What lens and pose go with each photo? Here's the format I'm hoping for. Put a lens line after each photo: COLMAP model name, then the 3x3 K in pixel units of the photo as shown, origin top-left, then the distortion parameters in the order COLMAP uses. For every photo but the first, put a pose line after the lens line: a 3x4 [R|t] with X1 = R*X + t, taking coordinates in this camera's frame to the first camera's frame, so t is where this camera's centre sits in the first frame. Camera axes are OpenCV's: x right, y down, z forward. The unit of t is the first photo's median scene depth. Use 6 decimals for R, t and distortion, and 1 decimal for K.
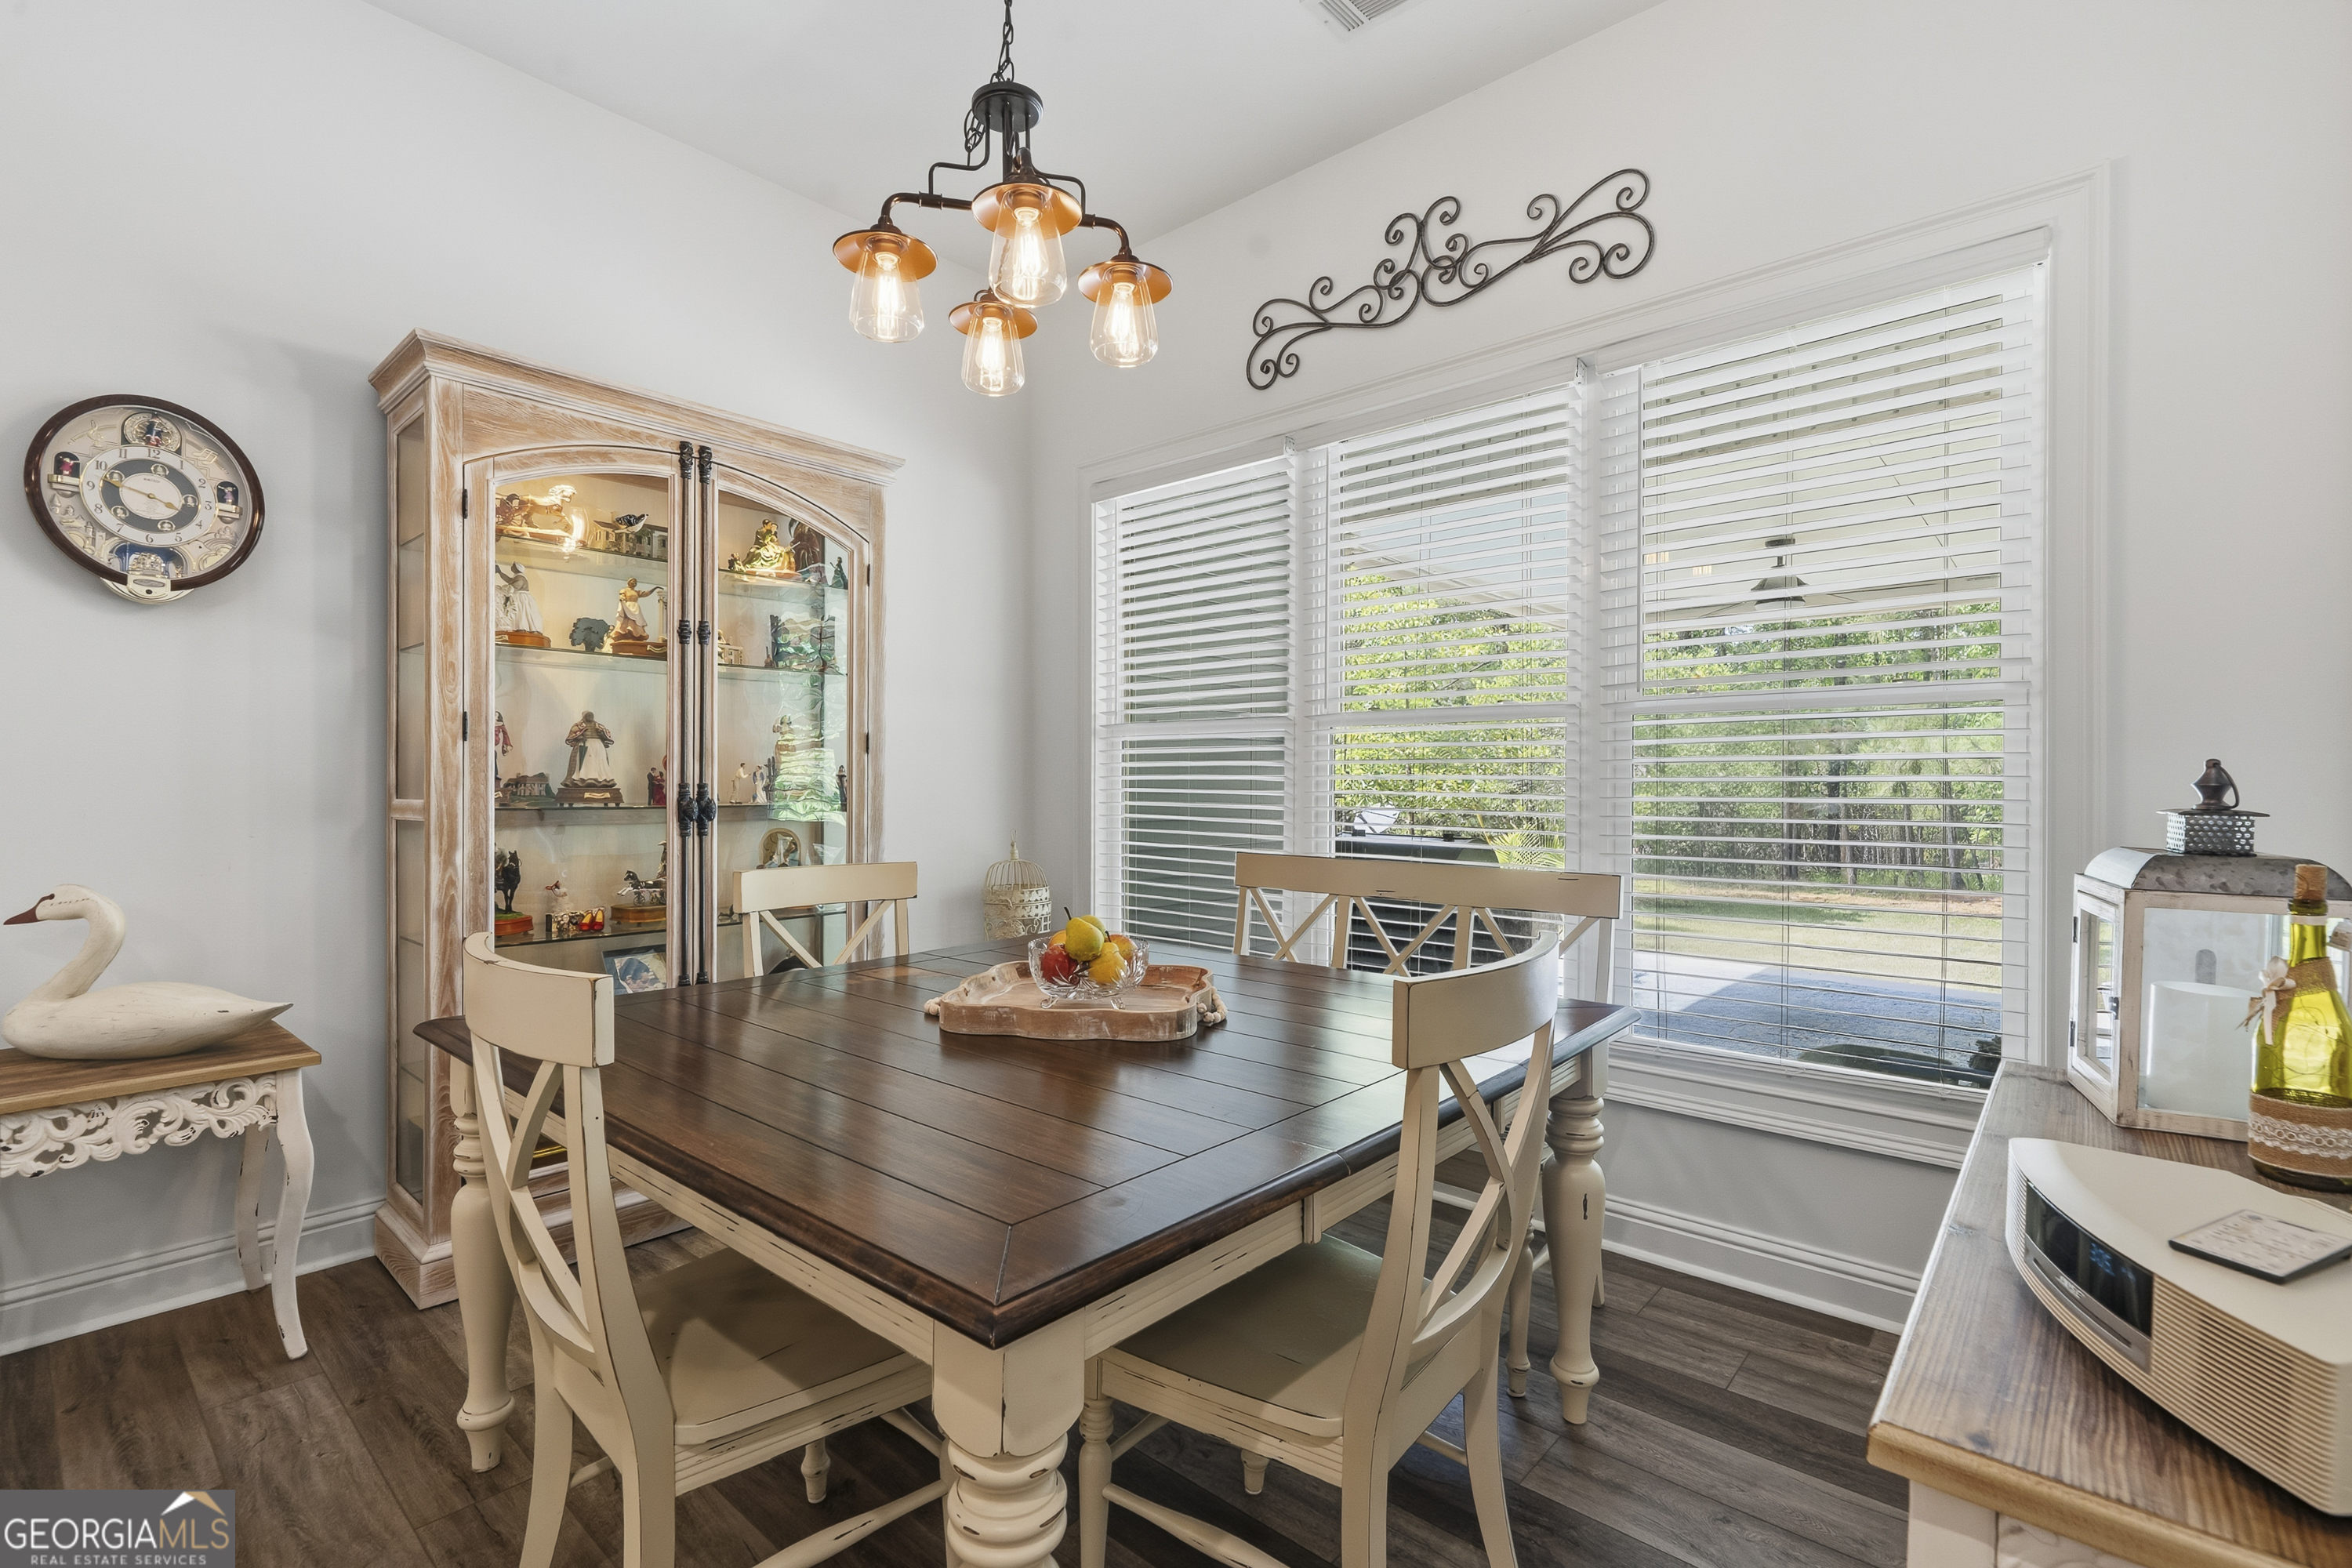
lens RADIAL K [[1076.0, 0, 1176.0], [0, 1076.0, 784.0], [0, 0, 1]] dist [0.000813, 0.000032]
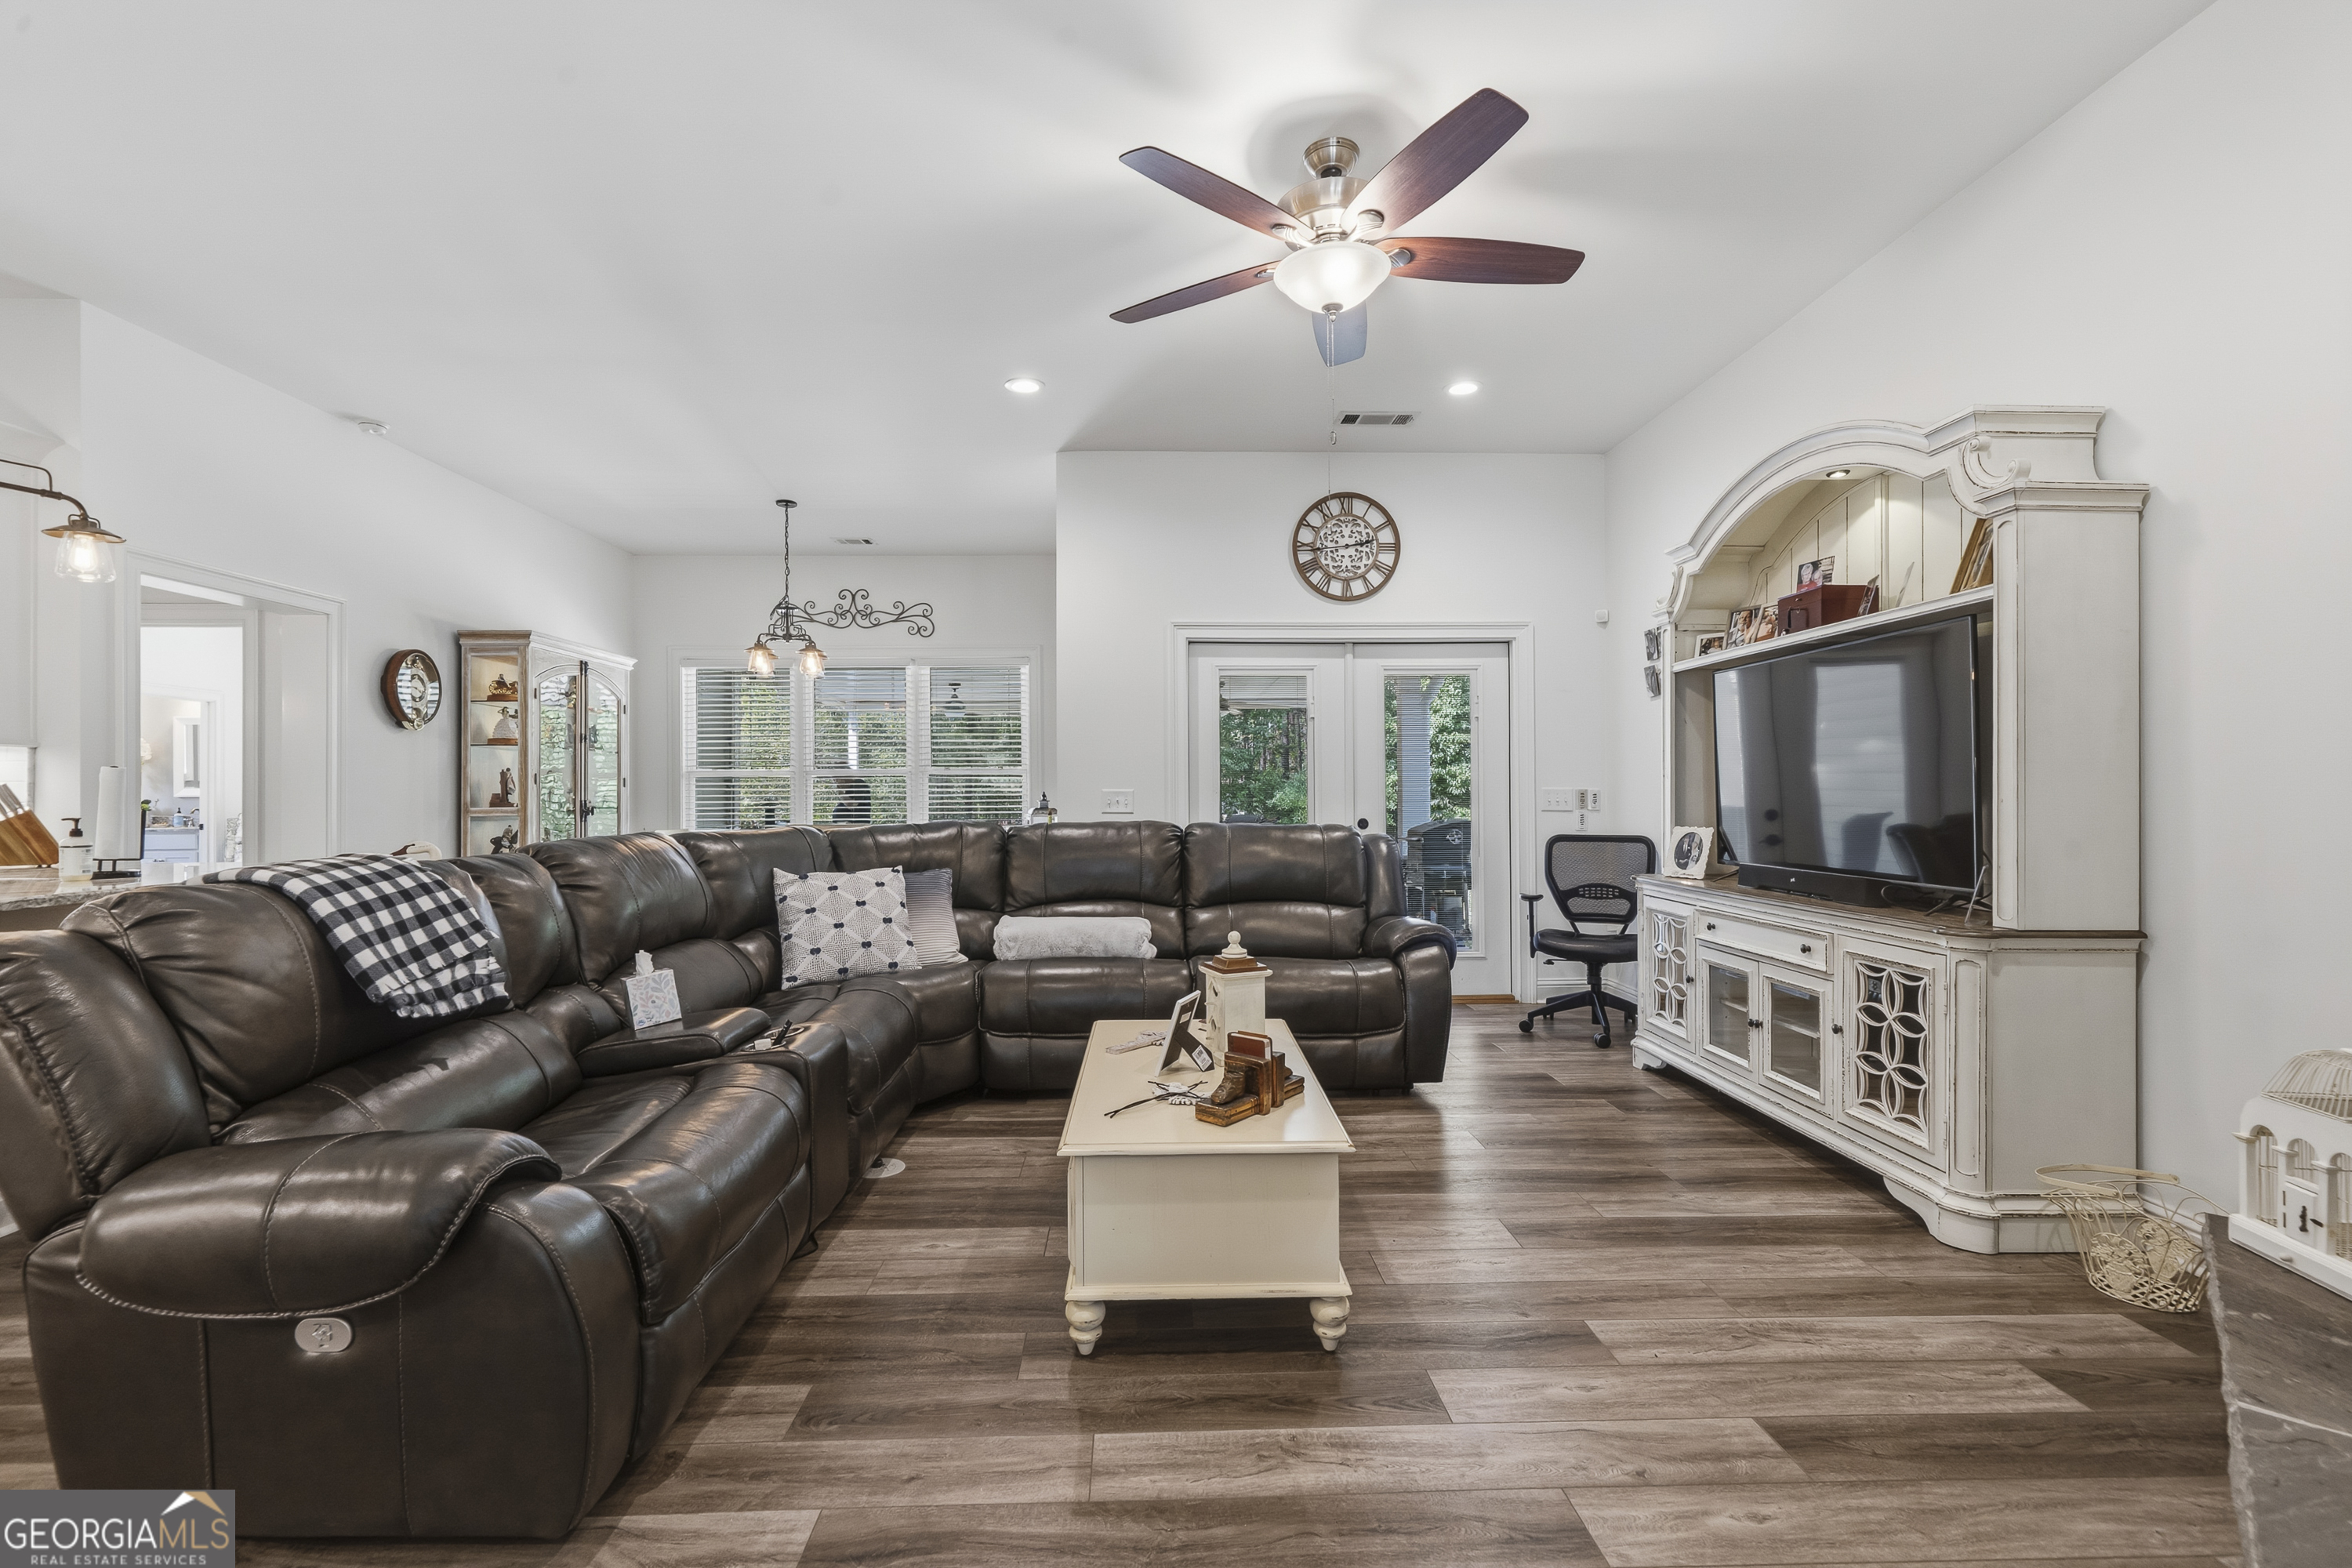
lens RADIAL K [[1076.0, 0, 1176.0], [0, 1076.0, 784.0], [0, 0, 1]] dist [0.000813, 0.000032]
pose [[0.730126, -0.005848, 0.683288, -1.139059], [0.012449, 0.999911, -0.004745, -0.008011], [-0.683199, 0.011970, 0.730134, -1.706638]]
